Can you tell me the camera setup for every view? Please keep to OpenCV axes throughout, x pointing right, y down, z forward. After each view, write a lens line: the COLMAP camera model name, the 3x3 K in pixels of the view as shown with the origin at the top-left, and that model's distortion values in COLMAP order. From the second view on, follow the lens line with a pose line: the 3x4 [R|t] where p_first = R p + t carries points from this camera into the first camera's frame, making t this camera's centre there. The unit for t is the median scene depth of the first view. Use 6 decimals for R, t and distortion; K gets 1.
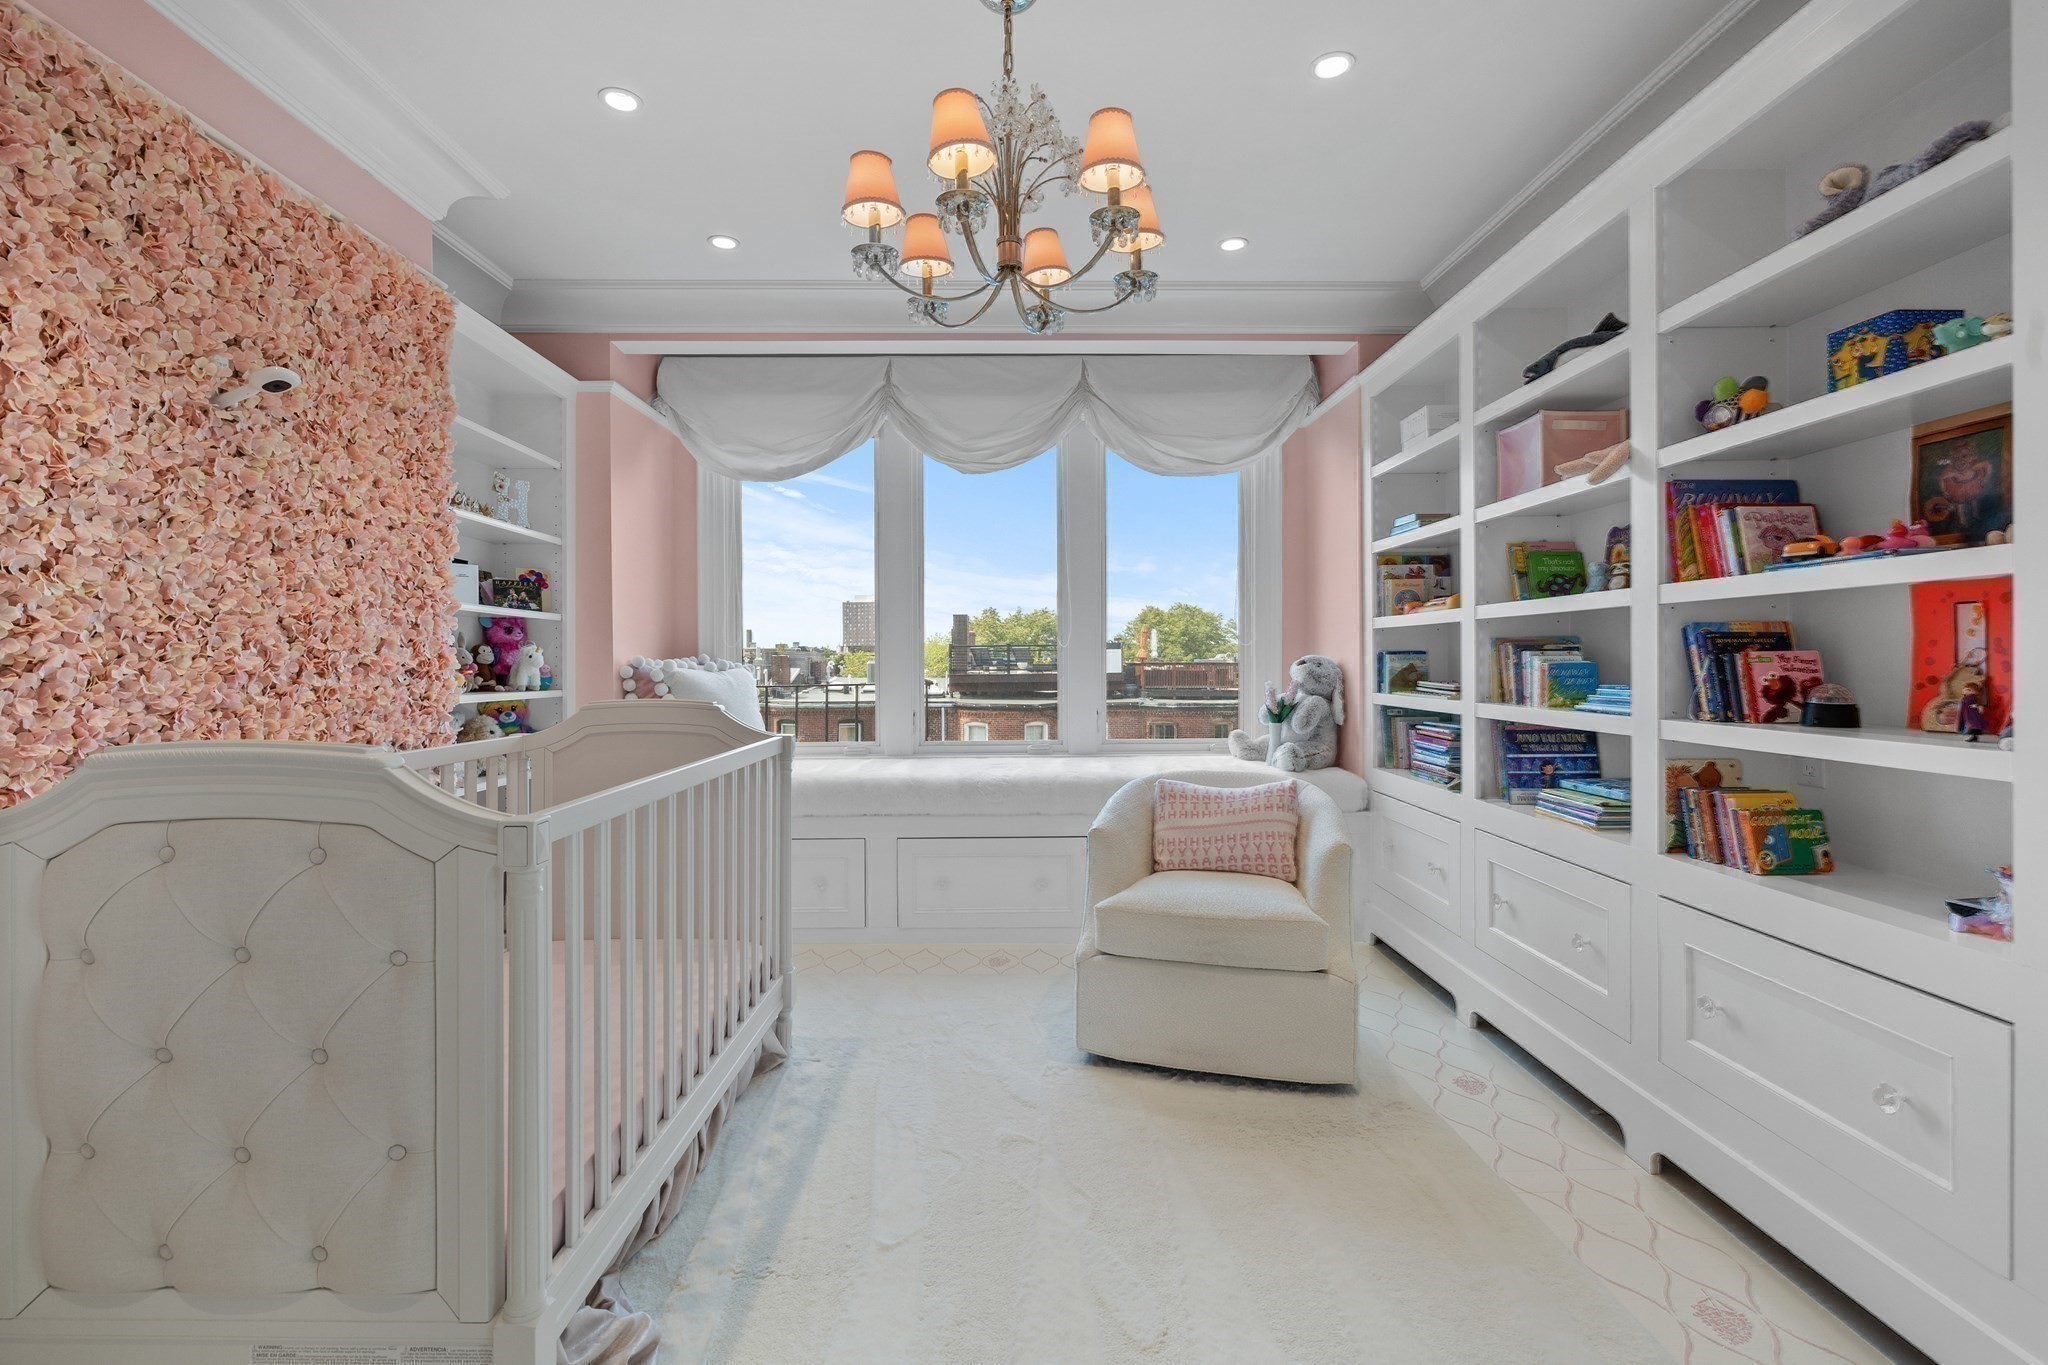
lens RADIAL K [[919.1, 0, 1013.3], [0, 919.1, 663.0], [0, 0, 1]] dist [-0.002252, 0.000540]
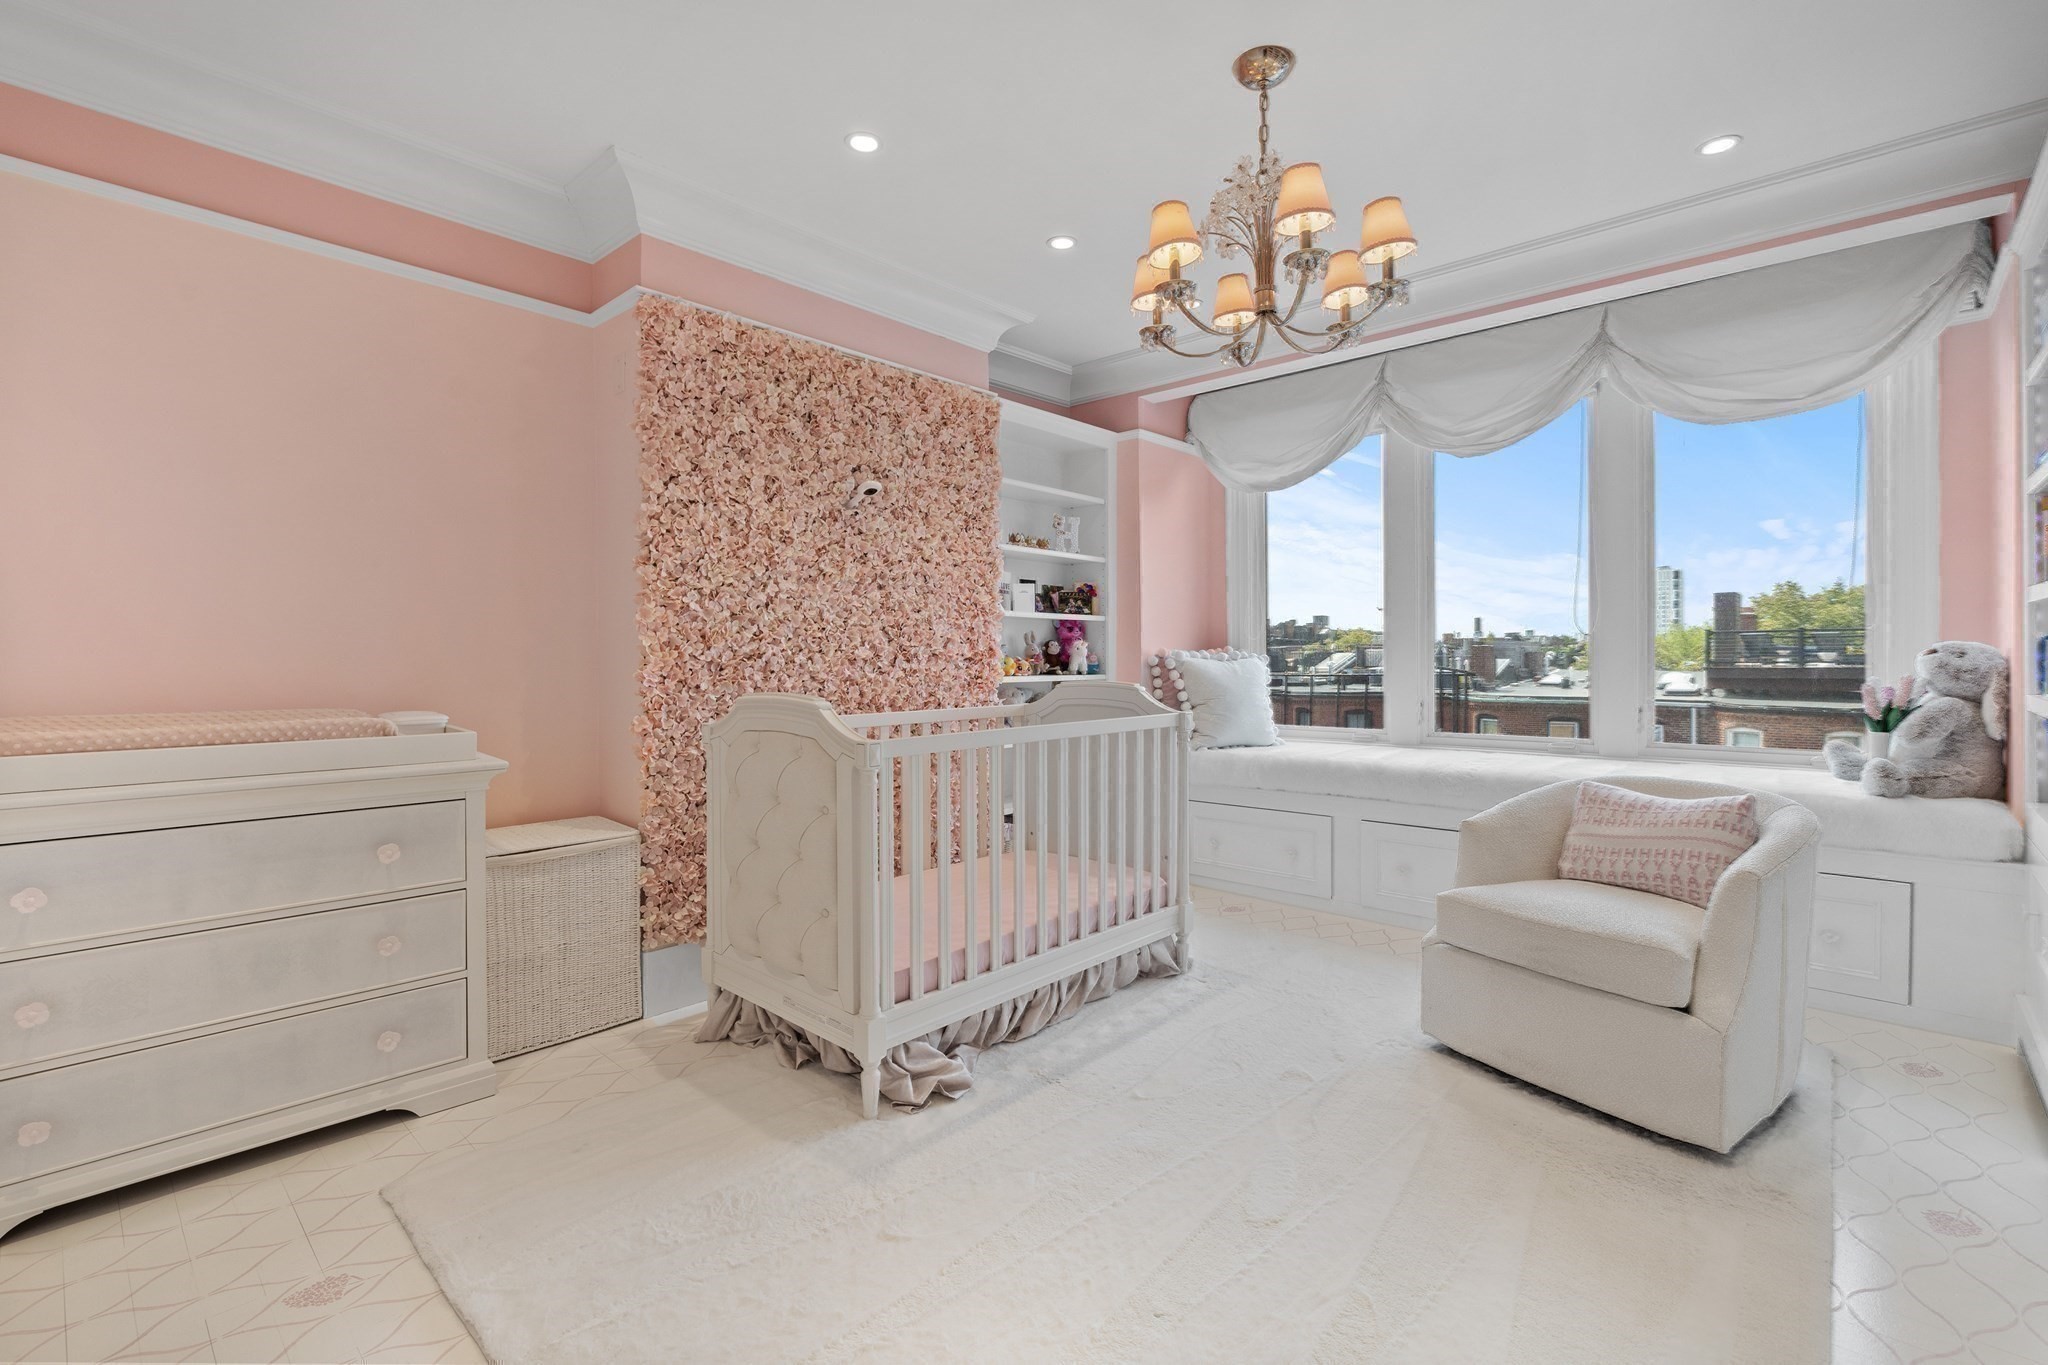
lens RADIAL K [[919.1, 0, 1013.3], [0, 919.1, 663.0], [0, 0, 1]] dist [-0.002252, 0.000540]
pose [[0.728343, 0.005653, -0.685189, 0.466745], [0.001376, 0.999952, 0.009712, 0.000629], [0.685211, -0.008016, 0.728300, -0.054627]]
